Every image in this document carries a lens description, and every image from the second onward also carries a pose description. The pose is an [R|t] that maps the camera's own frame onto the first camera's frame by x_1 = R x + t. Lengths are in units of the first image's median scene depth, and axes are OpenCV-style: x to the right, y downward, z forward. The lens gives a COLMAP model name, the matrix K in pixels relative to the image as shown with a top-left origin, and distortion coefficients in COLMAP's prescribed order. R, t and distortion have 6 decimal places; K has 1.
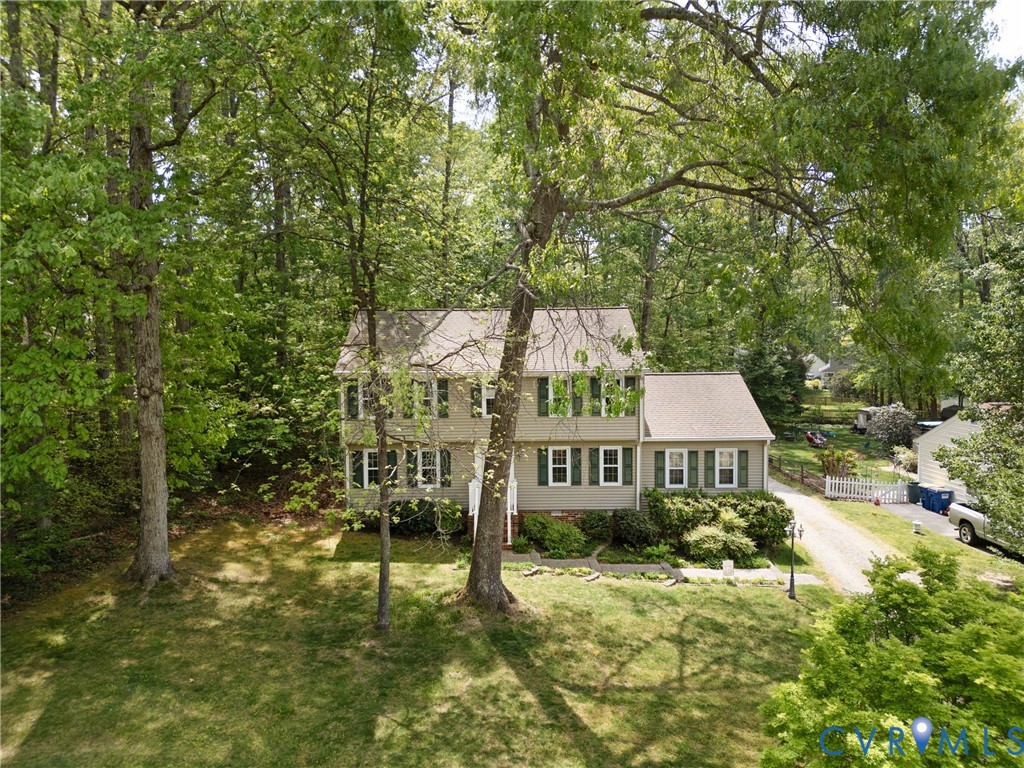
lens RADIAL K [[719.4, 0, 512.0], [0, 719.4, 384.0], [0, 0, 1]] dist [0.058836, -0.039647]
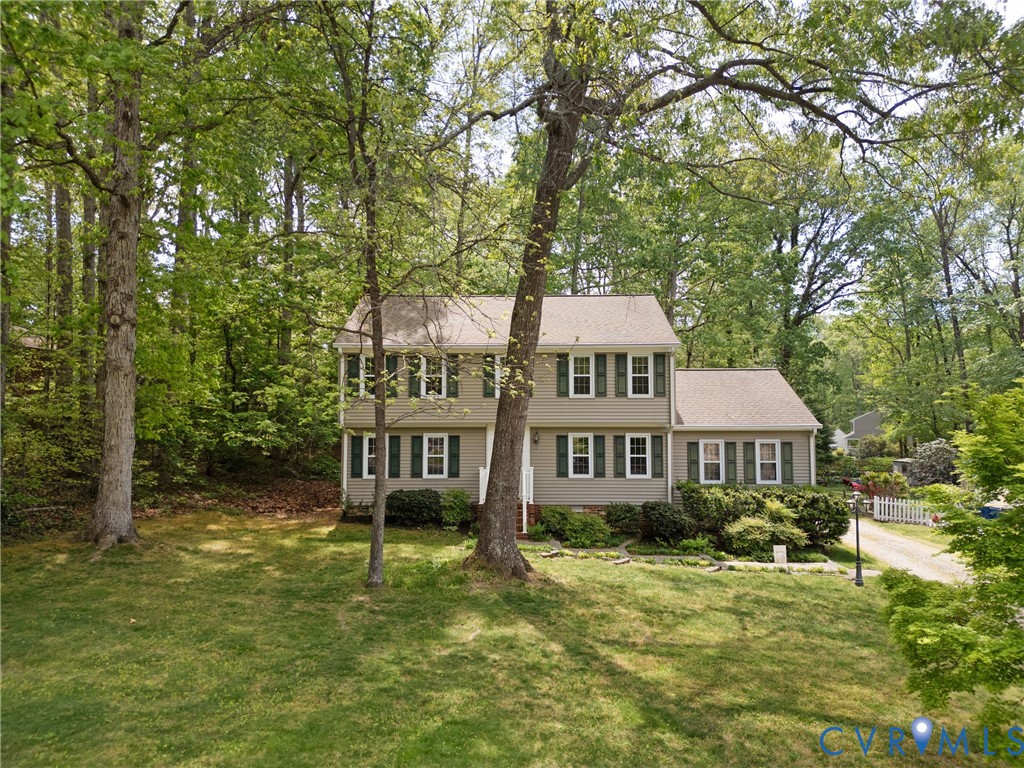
lens RADIAL K [[719.4, 0, 512.0], [0, 719.4, 384.0], [0, 0, 1]] dist [0.058836, -0.039647]
pose [[0.999820, 0.007677, -0.017346, -0.005268], [-0.009703, 0.992740, -0.119890, 0.143338], [0.016300, 0.120037, 0.992636, 0.105321]]
